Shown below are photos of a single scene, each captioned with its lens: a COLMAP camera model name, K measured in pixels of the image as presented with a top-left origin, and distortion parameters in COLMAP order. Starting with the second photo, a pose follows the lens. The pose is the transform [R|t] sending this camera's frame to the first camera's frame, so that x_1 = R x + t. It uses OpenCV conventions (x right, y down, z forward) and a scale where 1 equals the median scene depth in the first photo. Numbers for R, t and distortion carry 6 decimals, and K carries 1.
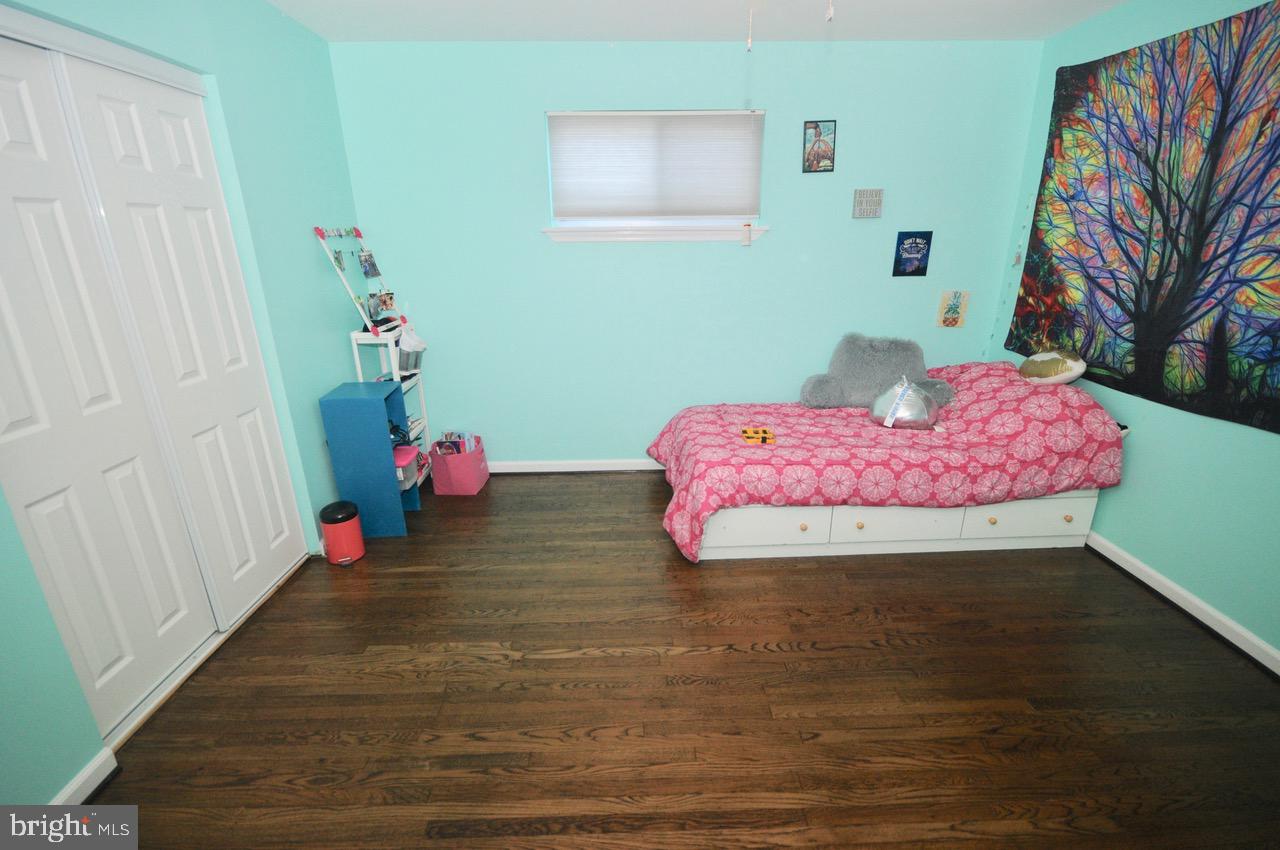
lens RADIAL K [[581.5, 0, 648.2], [0, 581.5, 438.0], [0, 0, 1]] dist [0.016769, -0.016537]
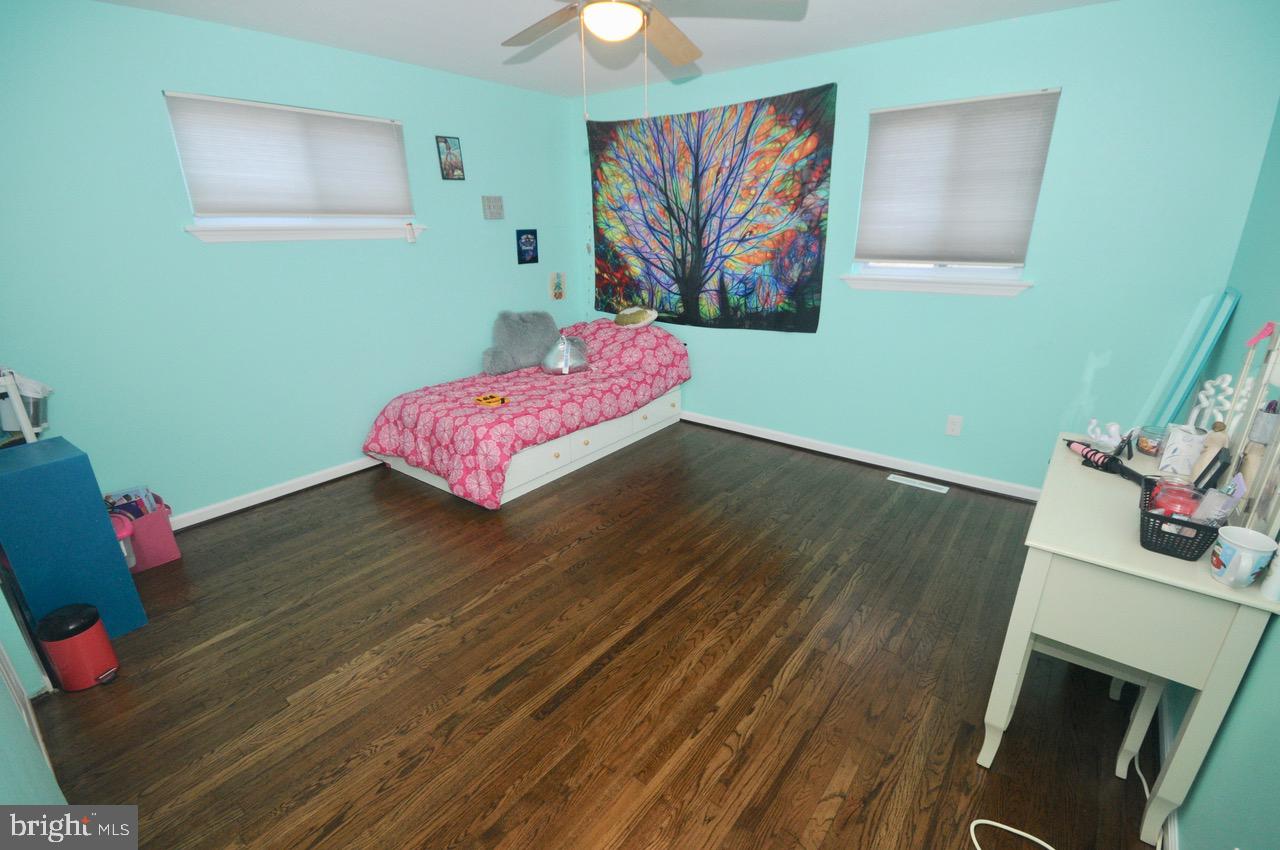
lens RADIAL K [[575.5, 0, 648.7], [0, 575.5, 436.1], [0, 0, 1]] dist [-0.000688, 0.001004]
pose [[0.632828, -0.263681, 0.728012, -0.547337], [0.251923, 0.959188, 0.128426, -0.003799], [-0.732164, 0.102131, 0.673428, -0.039617]]
